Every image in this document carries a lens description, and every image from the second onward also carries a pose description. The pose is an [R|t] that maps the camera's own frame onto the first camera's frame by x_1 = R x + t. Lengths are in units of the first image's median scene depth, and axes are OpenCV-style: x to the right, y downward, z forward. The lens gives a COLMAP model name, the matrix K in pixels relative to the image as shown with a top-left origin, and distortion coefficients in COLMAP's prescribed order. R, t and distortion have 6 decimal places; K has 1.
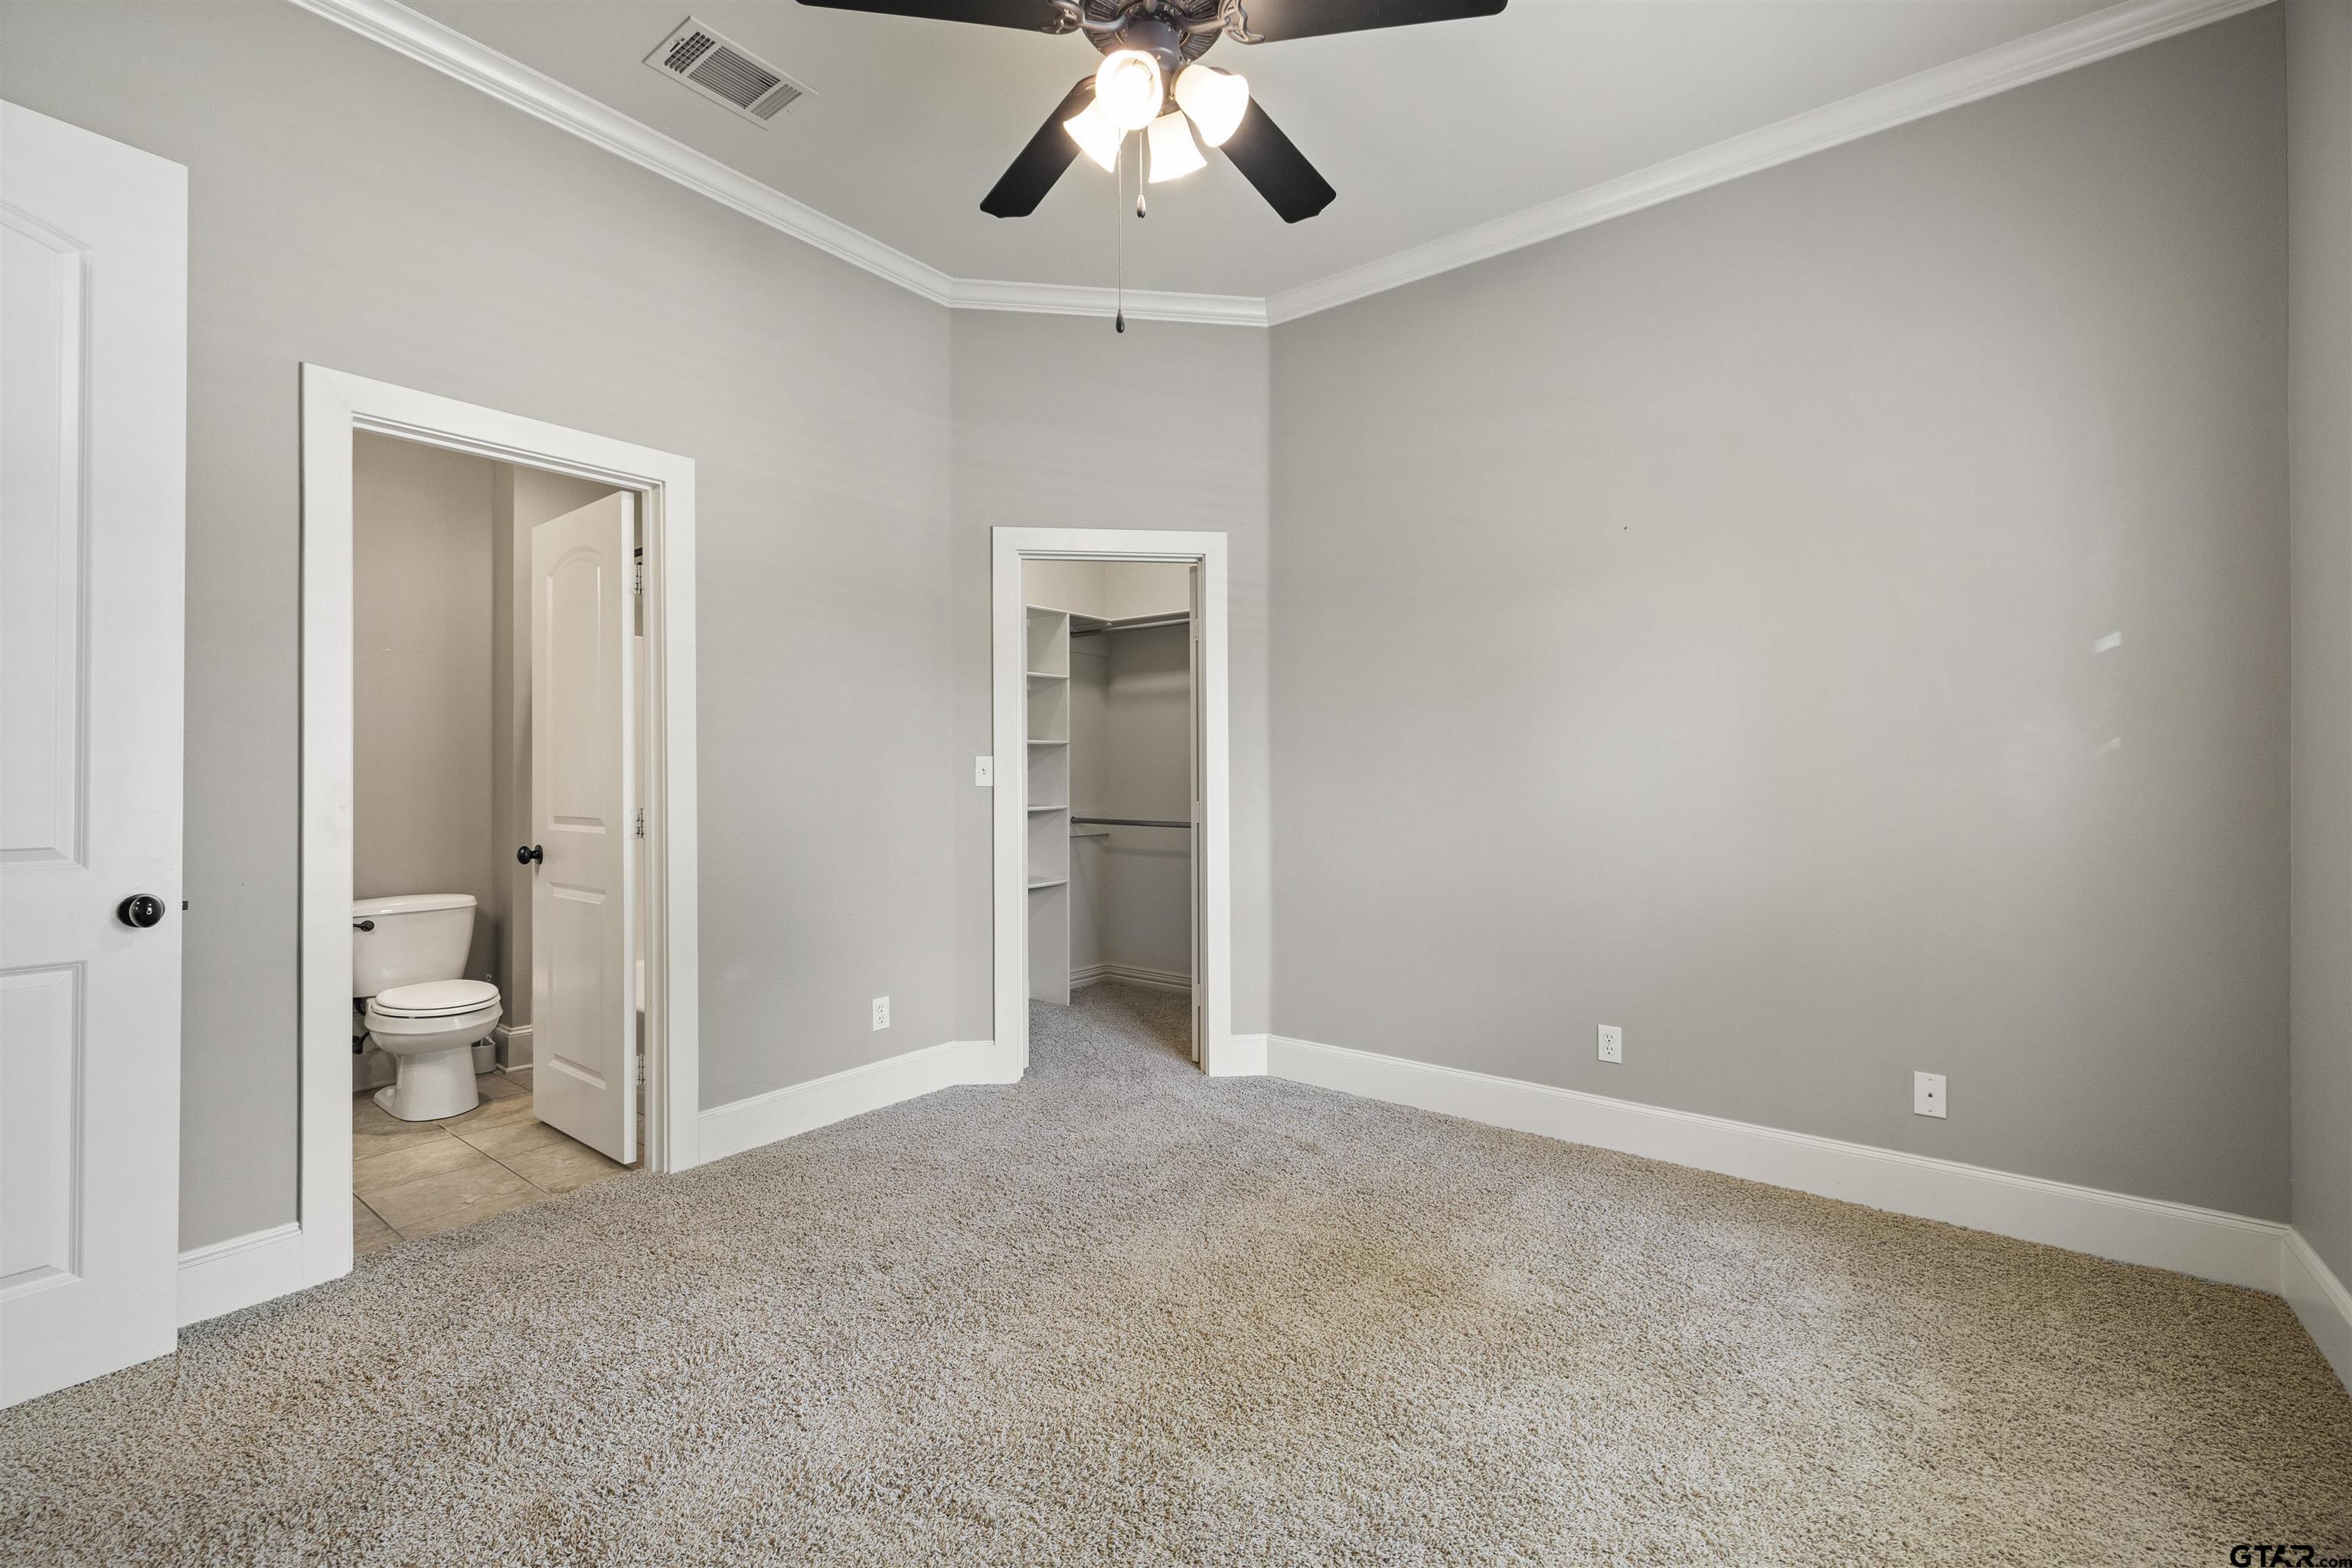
lens RADIAL K [[994.2, 0, 1174.8], [0, 994.2, 768.7], [0, 0, 1]] dist [-0.000892, 0.000108]
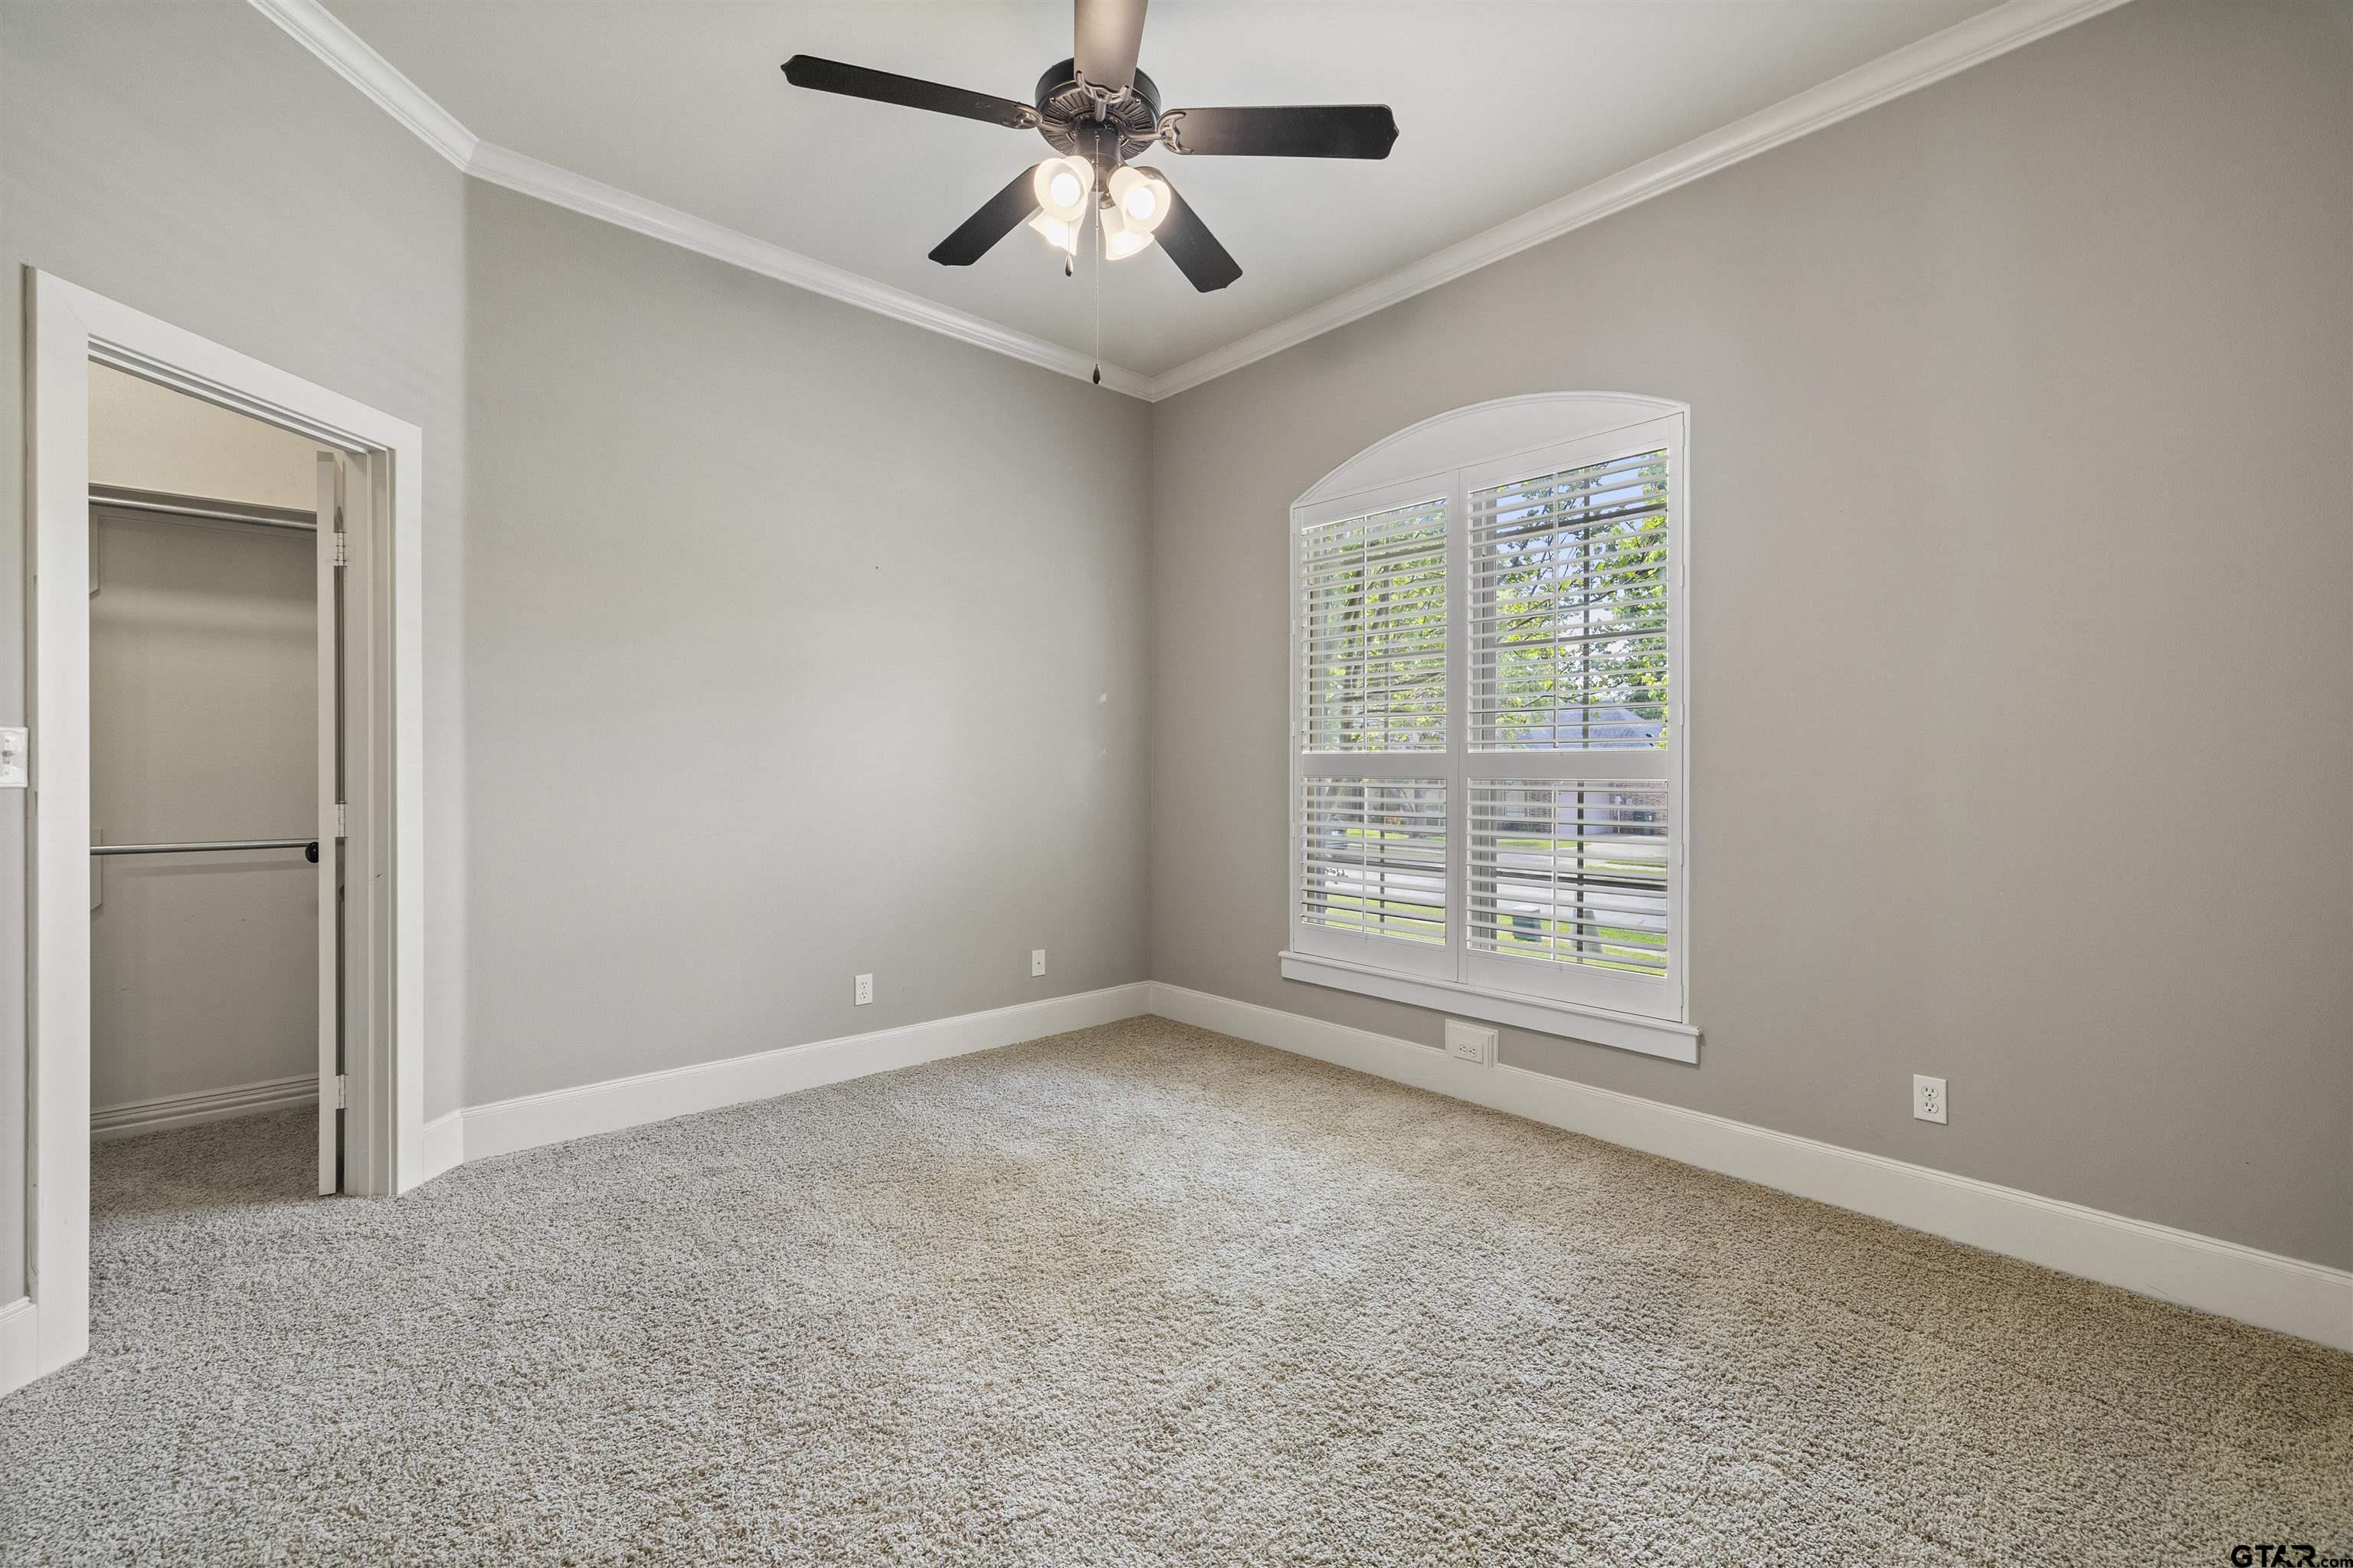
lens RADIAL K [[994.7, 0, 1175.3], [0, 994.7, 768.7], [0, 0, 1]] dist [-0.000892, 0.000108]
pose [[0.171501, -0.001472, 0.985183, -0.694819], [-0.012794, 0.999911, 0.003722, -0.002011], [-0.985101, -0.013243, 0.171467, 0.421538]]
